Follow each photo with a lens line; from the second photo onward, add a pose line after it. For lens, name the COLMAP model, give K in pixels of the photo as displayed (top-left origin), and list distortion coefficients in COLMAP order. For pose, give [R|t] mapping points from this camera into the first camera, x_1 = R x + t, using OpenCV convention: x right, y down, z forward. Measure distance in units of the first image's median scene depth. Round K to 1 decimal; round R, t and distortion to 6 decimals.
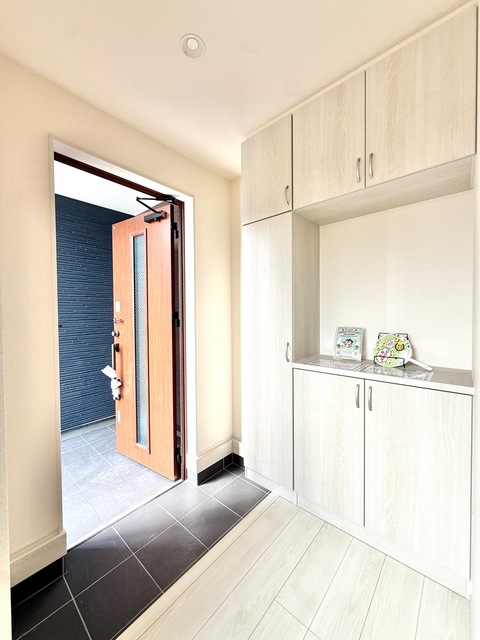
lens RADIAL K [[253.8, 0, 239.9], [0, 253.8, 318.6], [0, 0, 1]] dist [0.002041, -0.000581]
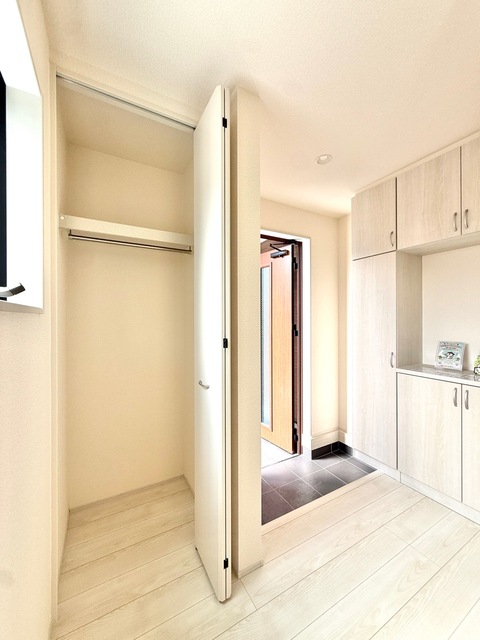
lens RADIAL K [[253.8, 0, 240.6], [0, 253.8, 318.7], [0, 0, 1]] dist [0.002041, -0.000581]
pose [[0.942876, 0.005296, -0.333102, -0.105373], [-0.011625, 0.999788, -0.017011, -0.043772], [0.332941, 0.019911, 0.942737, -0.463238]]
